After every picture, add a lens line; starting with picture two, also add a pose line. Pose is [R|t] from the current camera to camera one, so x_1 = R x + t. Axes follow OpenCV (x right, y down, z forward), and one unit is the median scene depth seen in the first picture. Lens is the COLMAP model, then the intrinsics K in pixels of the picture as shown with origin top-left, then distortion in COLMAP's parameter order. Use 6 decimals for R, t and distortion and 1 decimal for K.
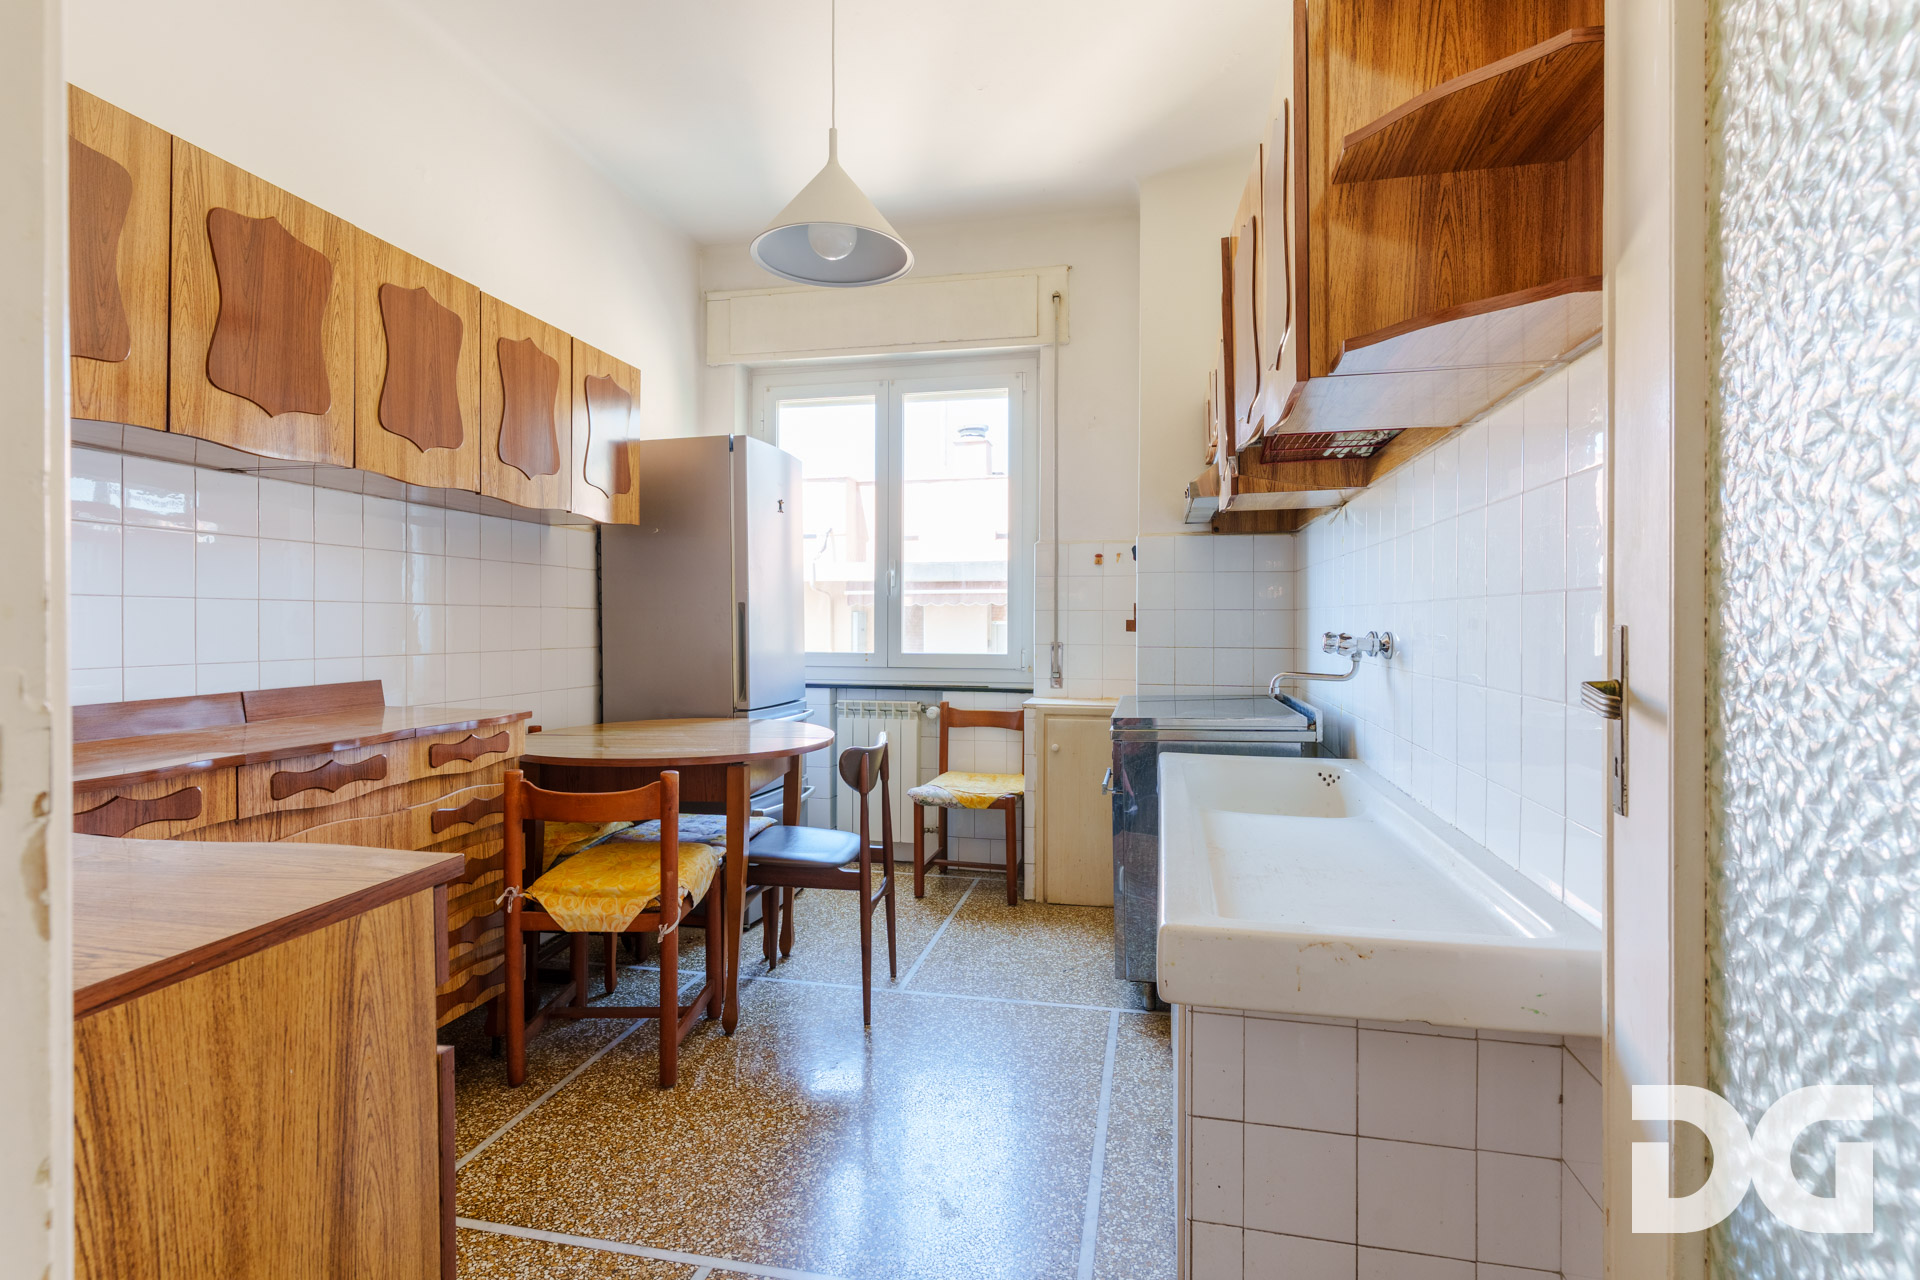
lens RADIAL K [[930.3, 0, 953.7], [0, 930.3, 613.0], [0, 0, 1]] dist [-0.001731, 0.000076]
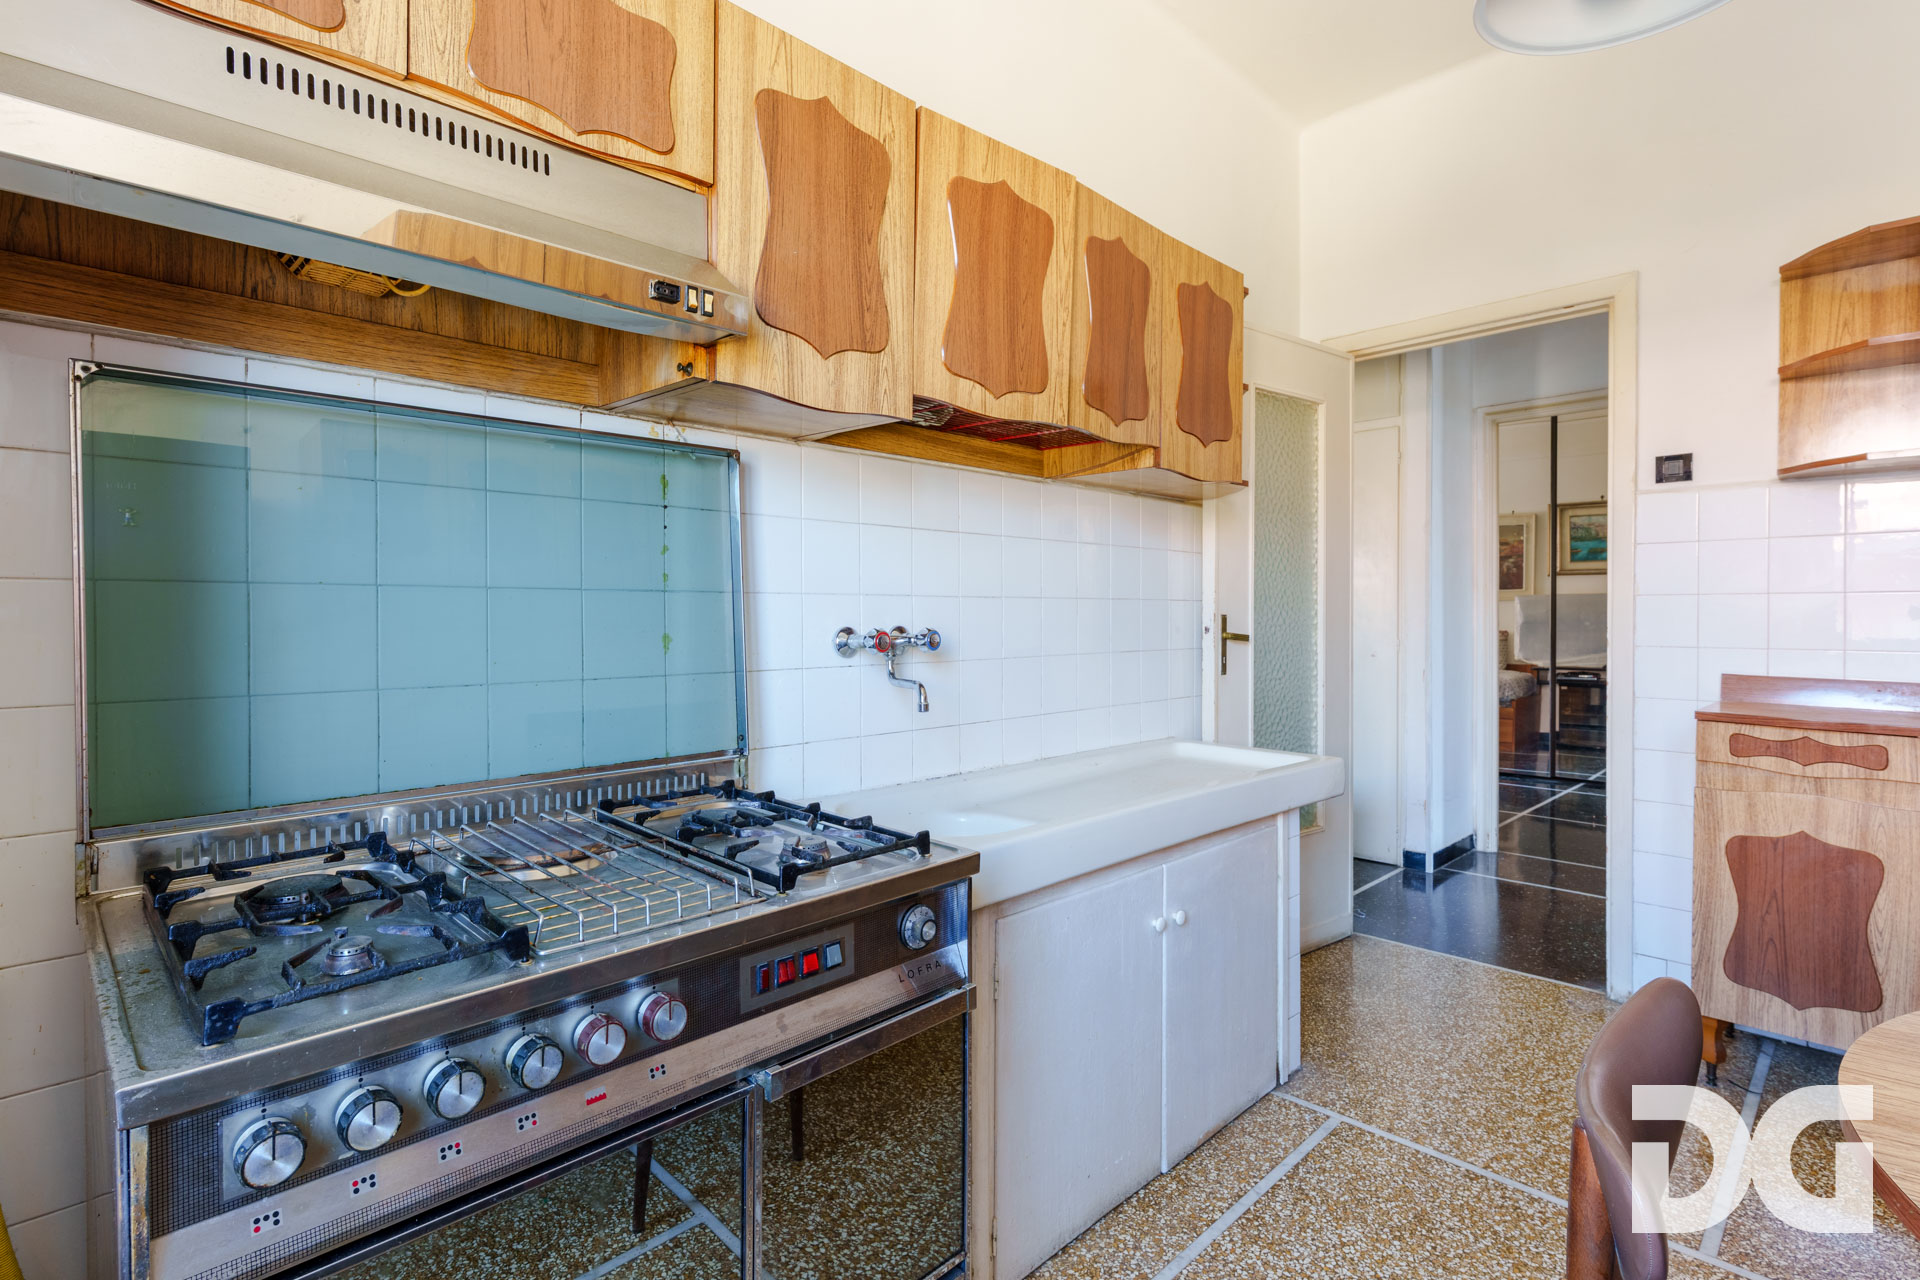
lens RADIAL K [[930.3, 0, 953.7], [0, 930.3, 613.0], [0, 0, 1]] dist [-0.001731, 0.000076]
pose [[-0.847121, 0.000357, 0.531399, -0.048808], [-0.002466, 0.999986, -0.004603, 0.006682], [-0.531394, -0.005210, -0.847109, 1.052910]]
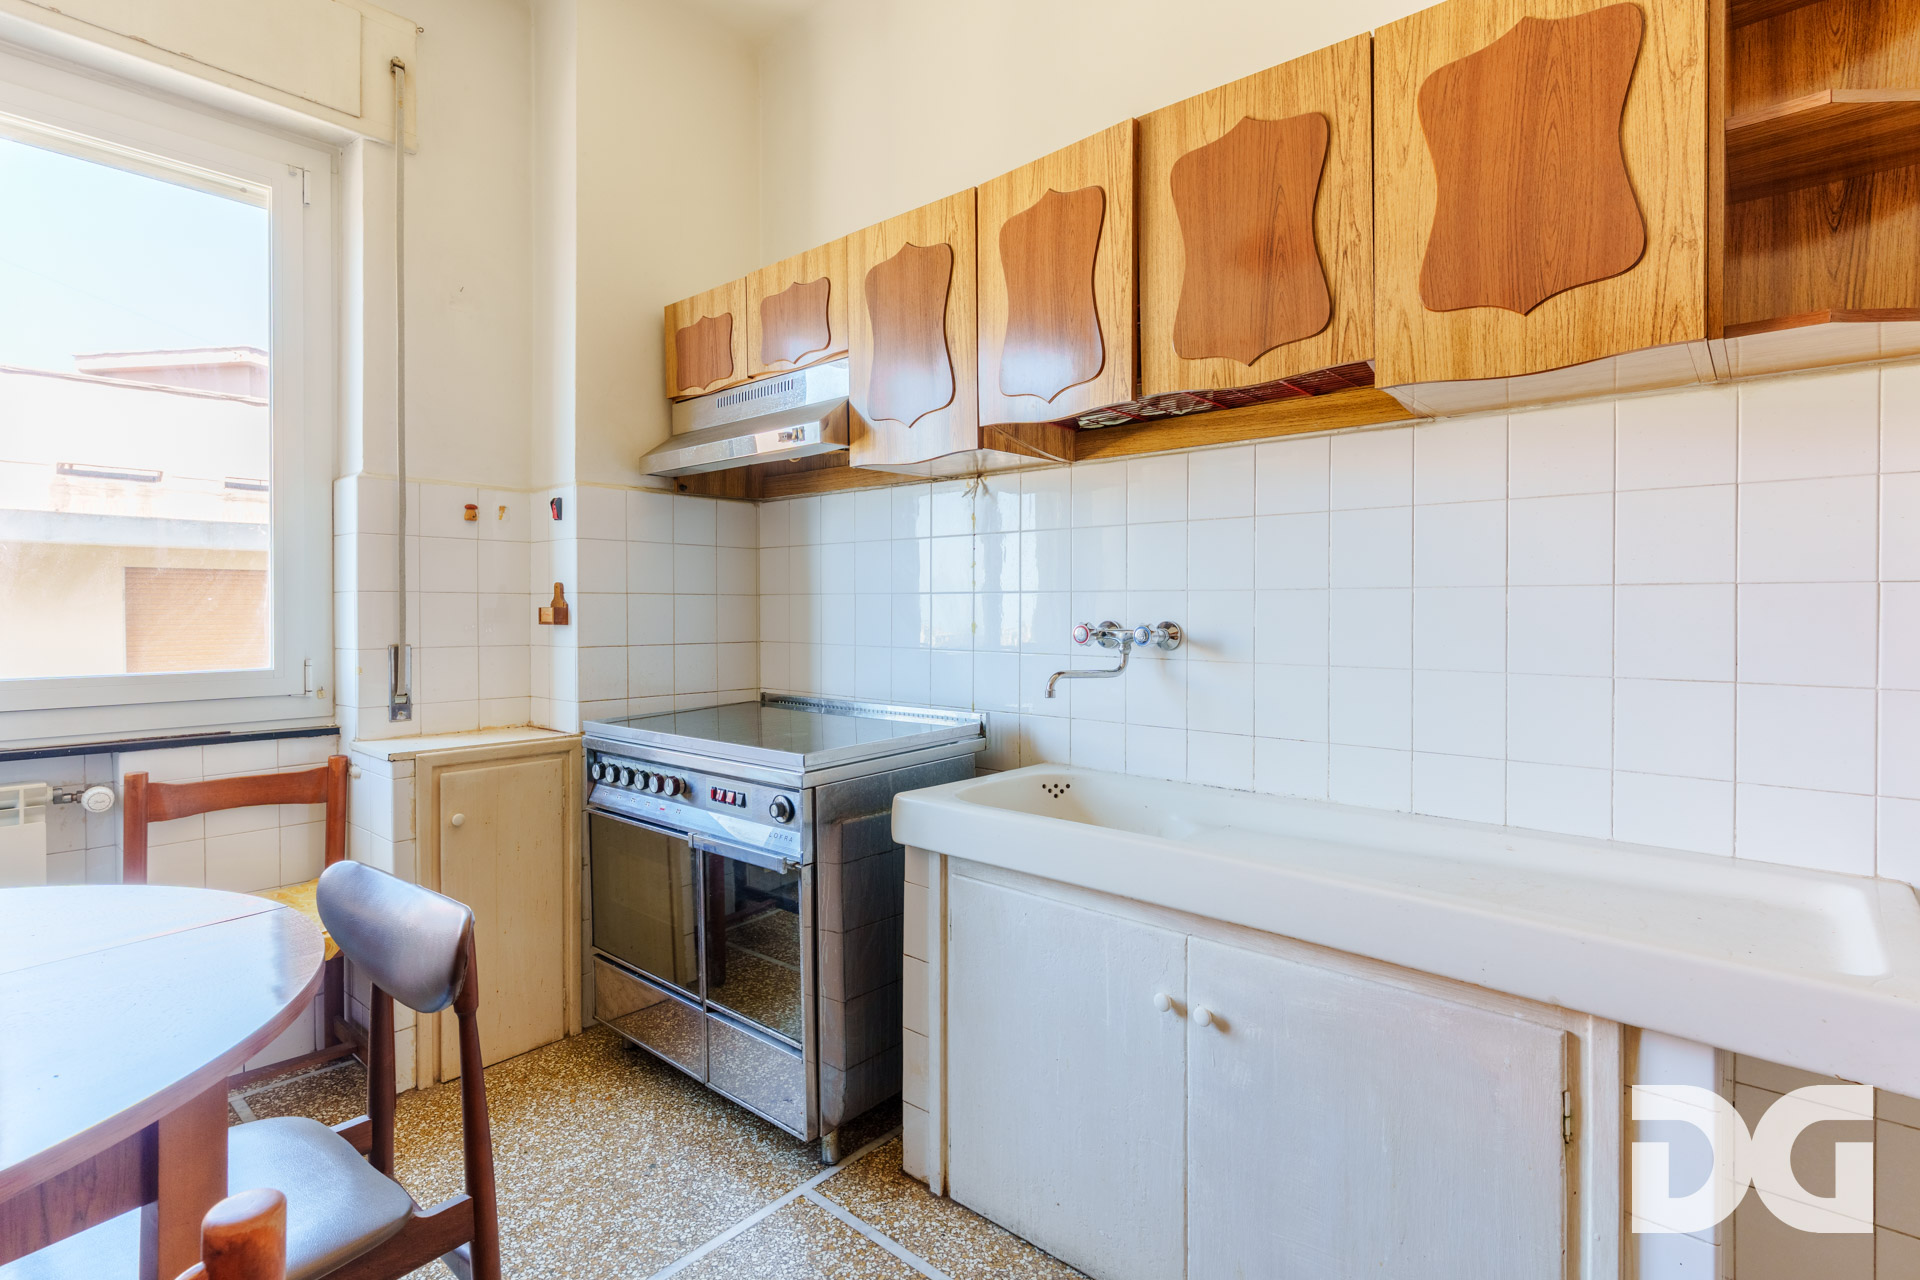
lens RADIAL K [[930.3, 0, 953.7], [0, 930.3, 613.0], [0, 0, 1]] dist [-0.001731, 0.000076]
pose [[0.479338, -0.005716, 0.877612, -0.274207], [-0.006742, 0.999925, 0.010195, 0.002348], [-0.877604, -0.010804, 0.479264, 0.445880]]
